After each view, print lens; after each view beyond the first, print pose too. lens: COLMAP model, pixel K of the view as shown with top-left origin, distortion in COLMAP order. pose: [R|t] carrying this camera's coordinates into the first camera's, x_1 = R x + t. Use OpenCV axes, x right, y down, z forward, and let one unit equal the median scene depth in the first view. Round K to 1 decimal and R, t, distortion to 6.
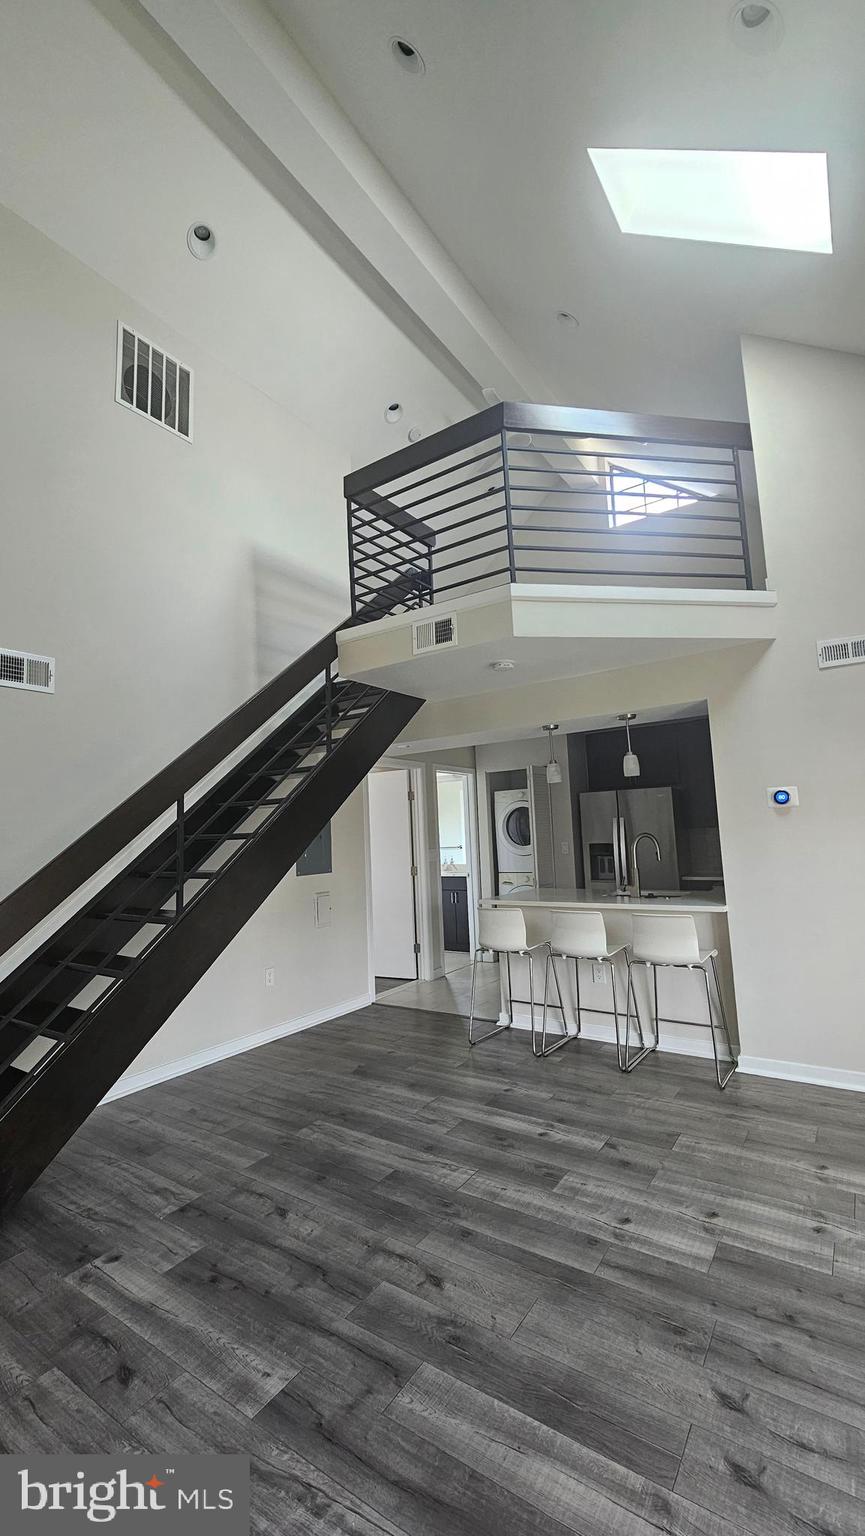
lens RADIAL K [[629.0, 0, 425.1], [0, 629.0, 765.3], [0, 0, 1]] dist [-0.003131, 0.000172]
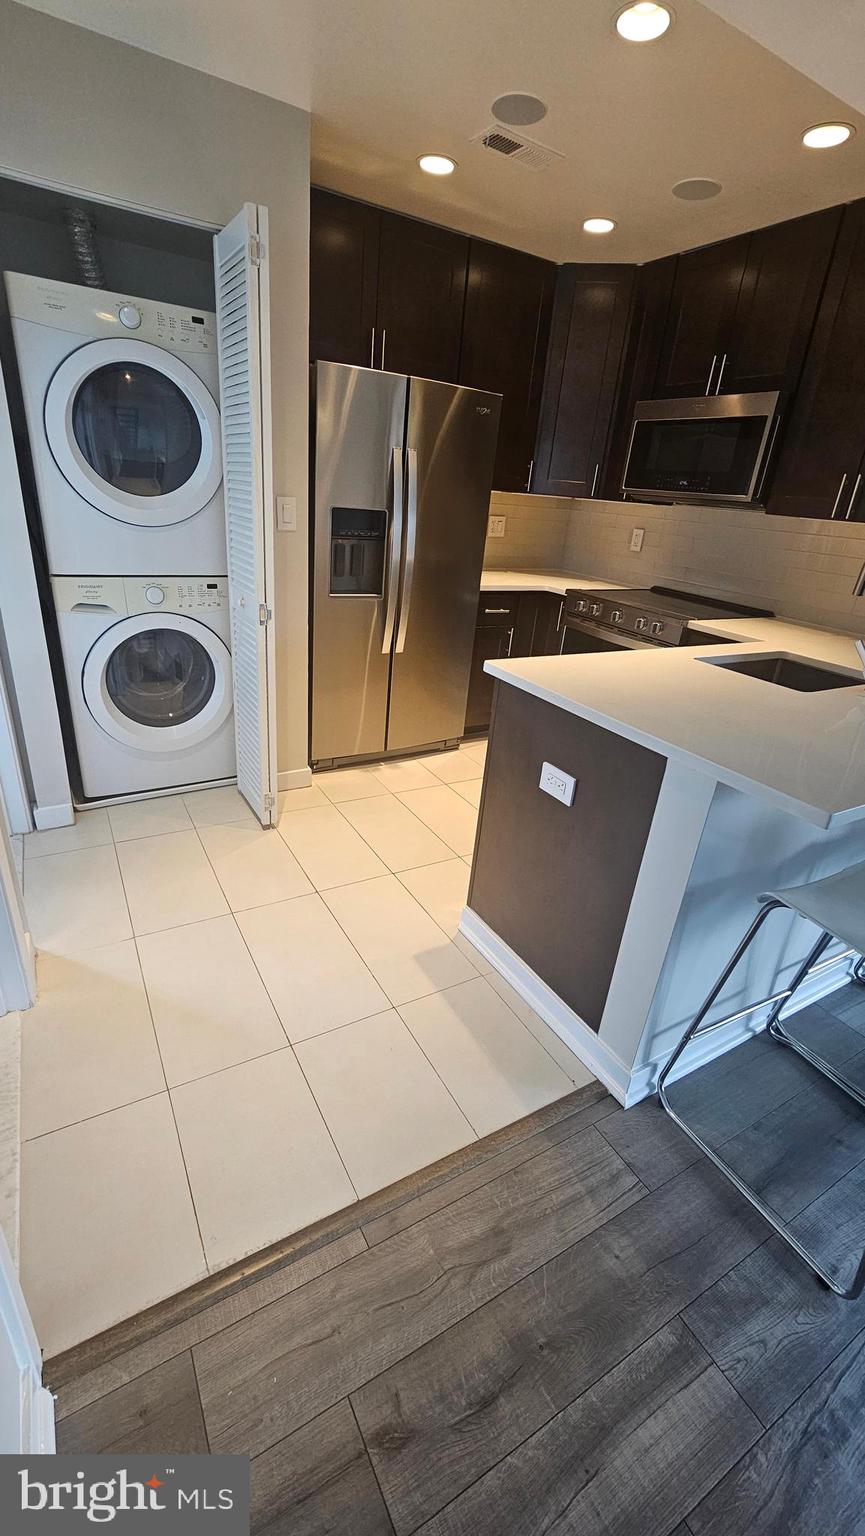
lens RADIAL K [[631.0, 0, 432.5], [0, 631.0, 768.0], [0, 0, 1]] dist [-0.015344, 0.000103]
pose [[0.431705, -0.294506, 0.852583, -0.264091], [-0.193928, 0.892791, 0.406590, 0.222843], [-0.880921, -0.340867, 0.328310, 1.711045]]
